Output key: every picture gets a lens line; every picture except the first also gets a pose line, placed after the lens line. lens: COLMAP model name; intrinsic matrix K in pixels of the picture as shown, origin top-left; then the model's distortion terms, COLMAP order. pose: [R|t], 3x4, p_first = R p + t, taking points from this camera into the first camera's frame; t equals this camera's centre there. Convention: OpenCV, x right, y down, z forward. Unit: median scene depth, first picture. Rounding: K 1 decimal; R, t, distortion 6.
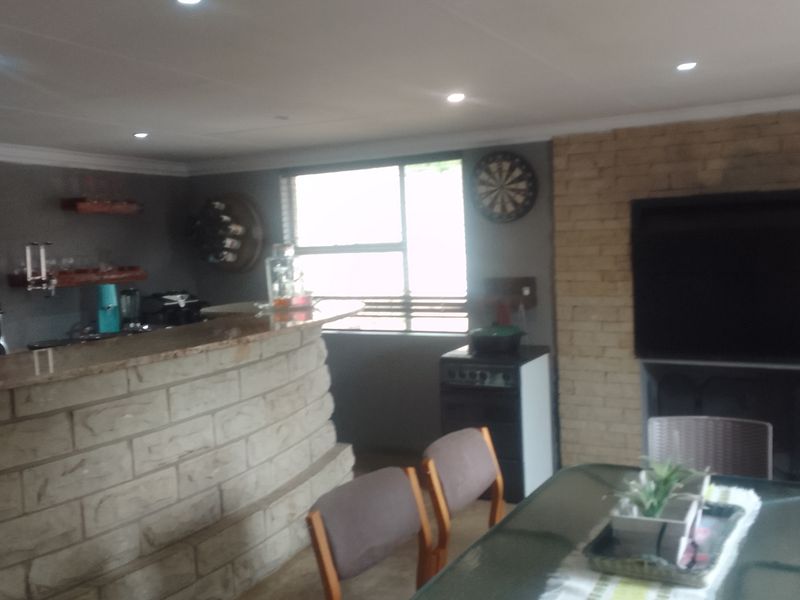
lens RADIAL K [[816.8, 0, 400.0], [0, 816.8, 300.0], [0, 0, 1]] dist [0.127164, -0.194160]
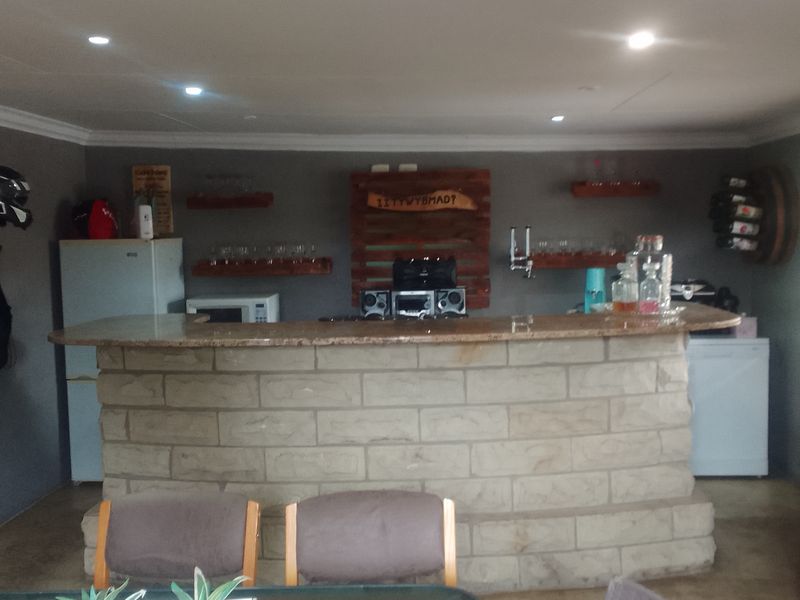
lens RADIAL K [[816.8, 0, 400.0], [0, 816.8, 300.0], [0, 0, 1]] dist [0.127164, -0.194160]
pose [[0.458538, 0.106529, -0.882266, 0.487679], [-0.065321, 0.994144, 0.086088, -0.060181], [0.886271, 0.018156, 0.462812, 0.403836]]
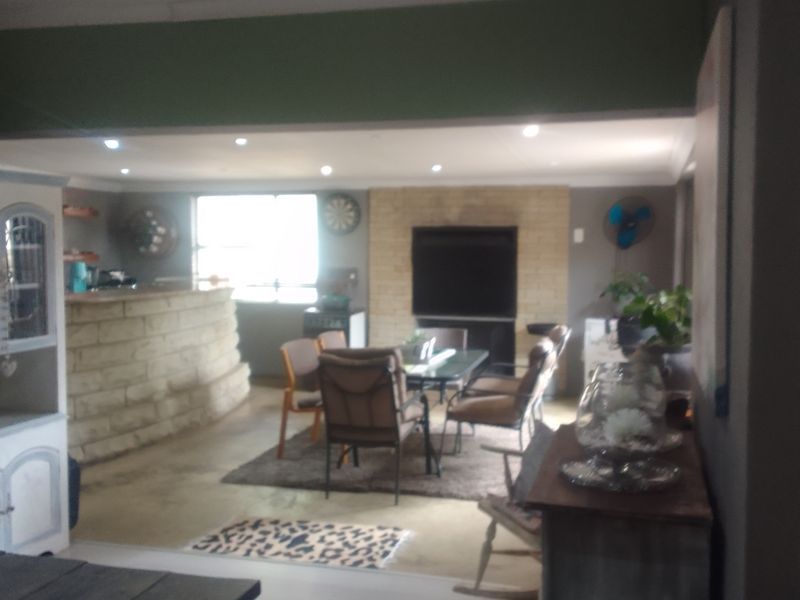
lens RADIAL K [[816.8, 0, 400.0], [0, 816.8, 300.0], [0, 0, 1]] dist [0.127164, -0.194160]
pose [[0.968291, 0.028629, 0.248177, -0.188292], [-0.025755, 0.999558, -0.014818, 0.068133], [-0.248492, 0.007956, 0.968601, -0.740968]]
